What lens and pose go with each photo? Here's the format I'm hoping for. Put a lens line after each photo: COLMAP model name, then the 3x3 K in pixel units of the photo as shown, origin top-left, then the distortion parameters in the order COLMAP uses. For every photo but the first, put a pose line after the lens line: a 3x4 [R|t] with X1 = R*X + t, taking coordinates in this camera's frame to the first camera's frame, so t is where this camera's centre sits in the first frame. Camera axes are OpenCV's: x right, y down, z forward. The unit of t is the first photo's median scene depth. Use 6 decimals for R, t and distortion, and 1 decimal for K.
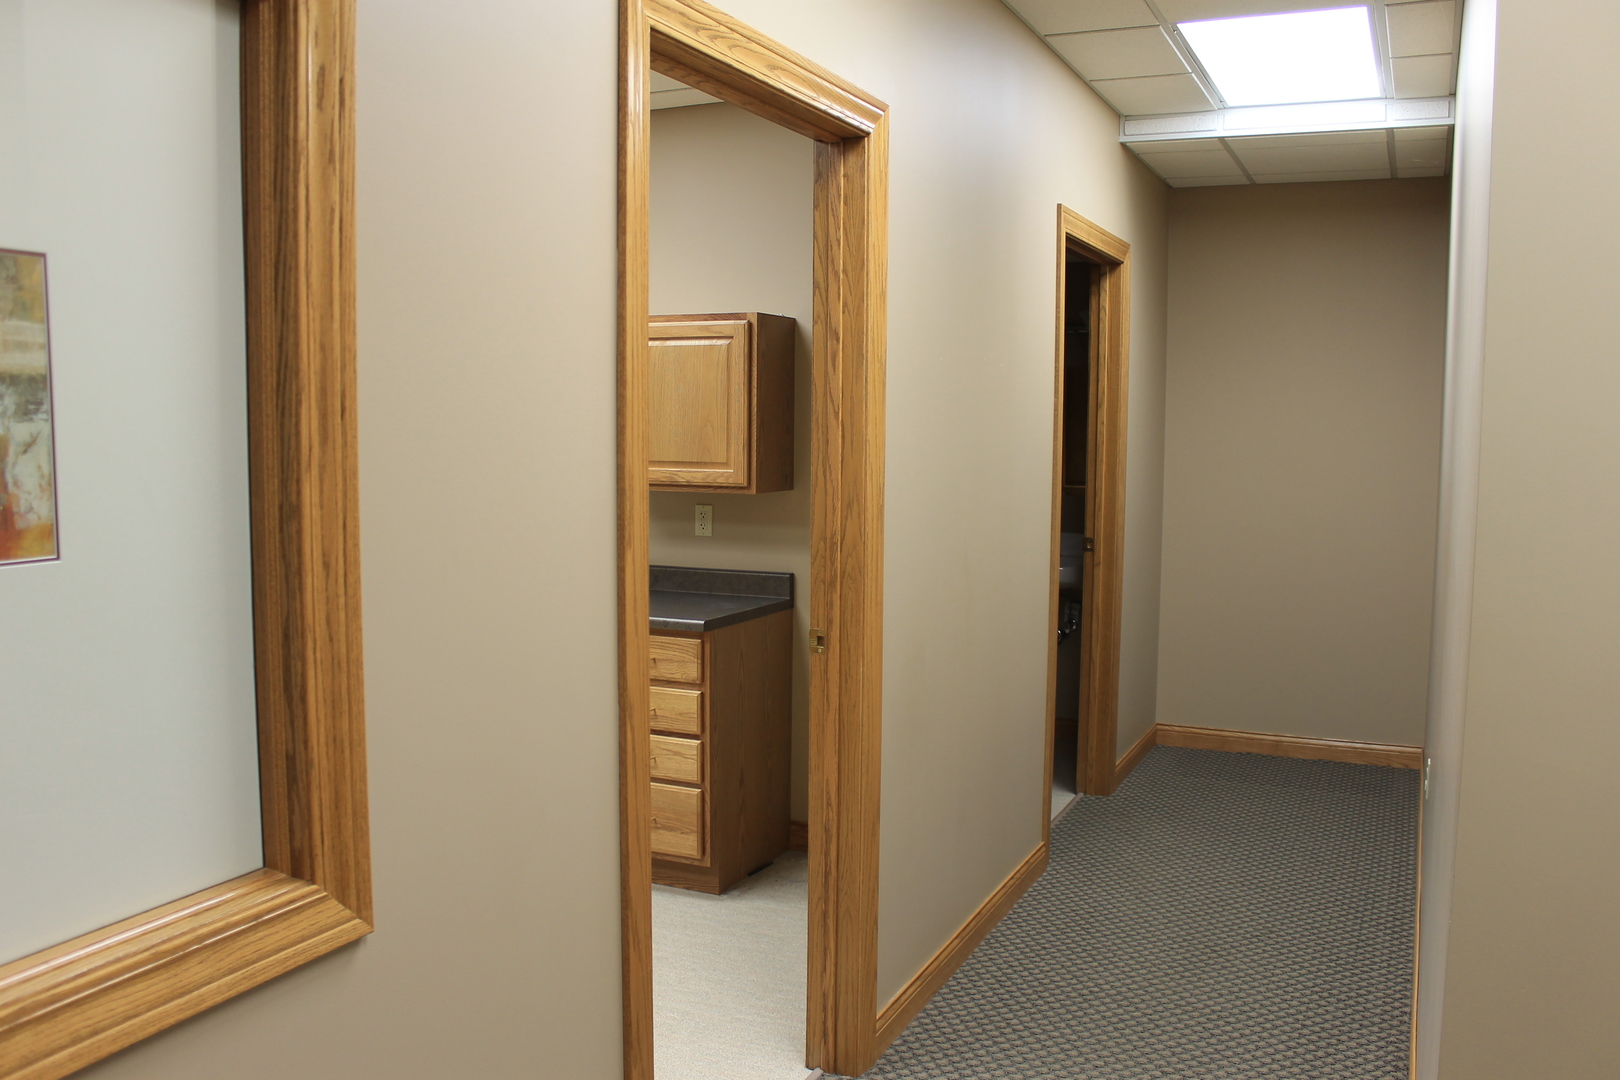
lens RADIAL K [[1392.2, 0, 806.7], [0, 1392.2, 540.0], [0, 0, 1]] dist [-0.158712, 0.131235]
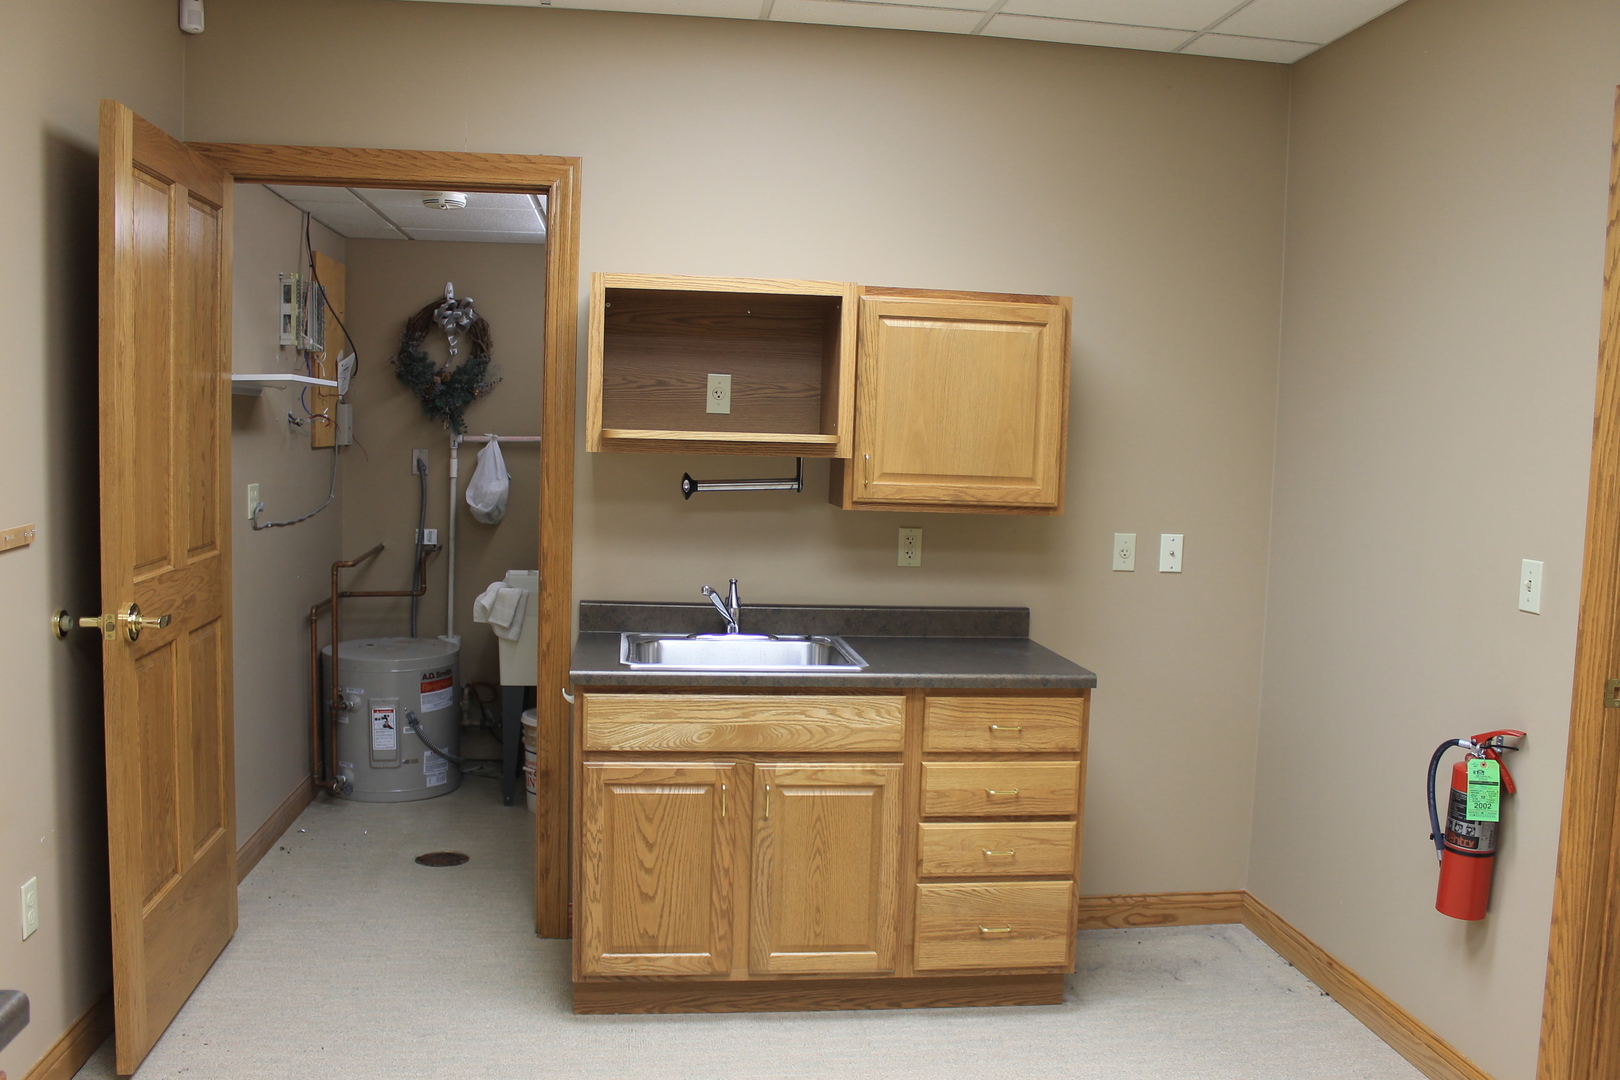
lens RADIAL K [[1392.2, 0, 806.7], [0, 1392.2, 540.0], [0, 0, 1]] dist [-0.158712, 0.131235]
pose [[0.849002, -0.023834, 0.527852, -0.599430], [0.022475, 0.999707, 0.008991, -0.029250], [-0.527911, 0.004230, 0.849289, 0.377849]]
